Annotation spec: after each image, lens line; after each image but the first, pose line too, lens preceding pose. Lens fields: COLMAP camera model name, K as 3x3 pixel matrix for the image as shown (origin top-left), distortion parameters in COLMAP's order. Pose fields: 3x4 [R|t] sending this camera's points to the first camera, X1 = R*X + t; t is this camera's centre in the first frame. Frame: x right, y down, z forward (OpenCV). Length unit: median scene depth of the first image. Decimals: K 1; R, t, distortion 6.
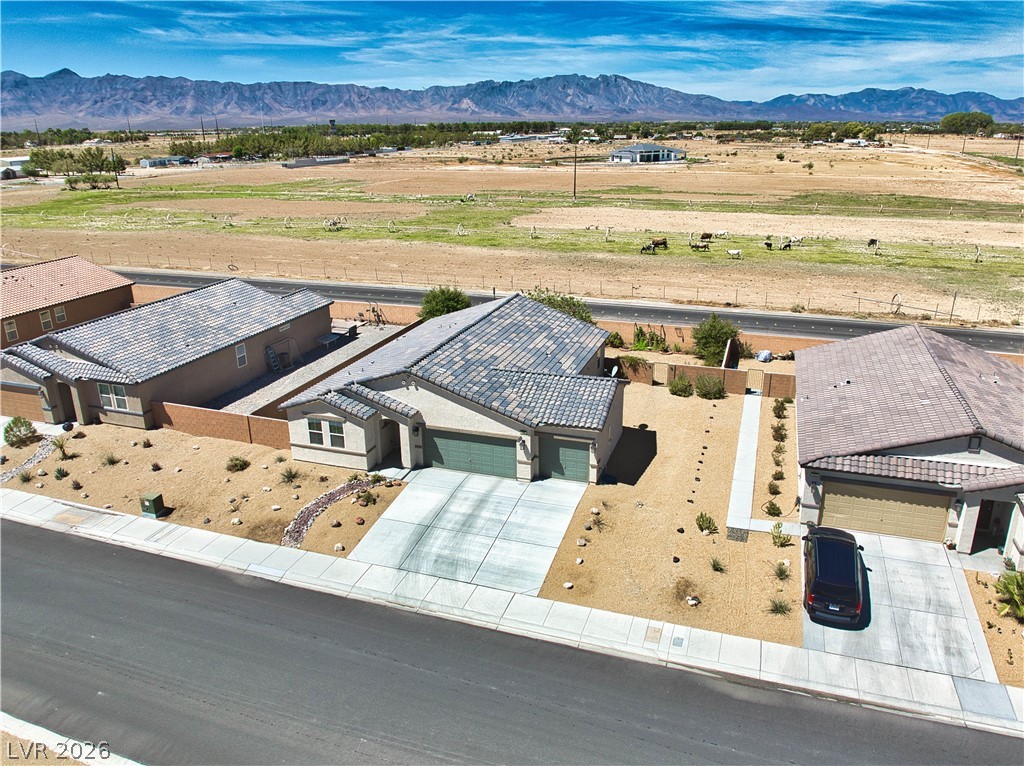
lens RADIAL K [[743.4, 0, 516.7], [0, 743.4, 394.3], [0, 0, 1]] dist [-0.031540, -0.006467]
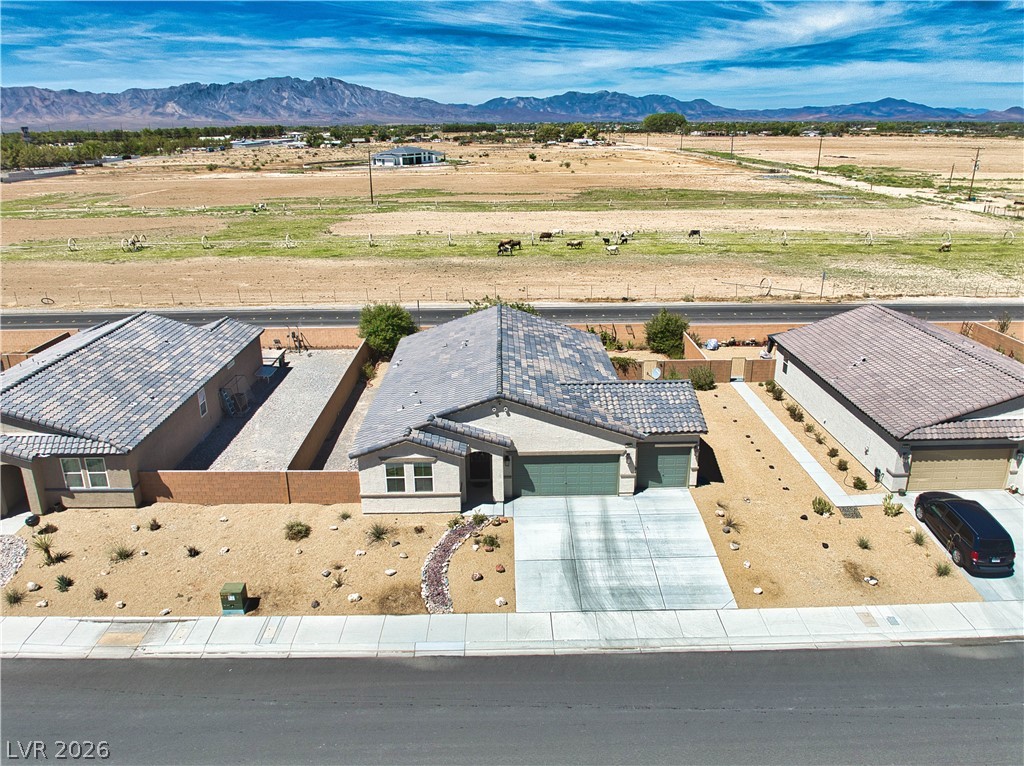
lens RADIAL K [[743.4, 0, 511.3], [0, 743.4, 391.3], [0, 0, 1]] dist [-0.031540, -0.006467]
pose [[0.941539, -0.114872, 0.316714, -0.414648], [0.117196, 0.993039, 0.011770, -0.046020], [-0.315862, 0.026036, 0.948448, 0.124569]]
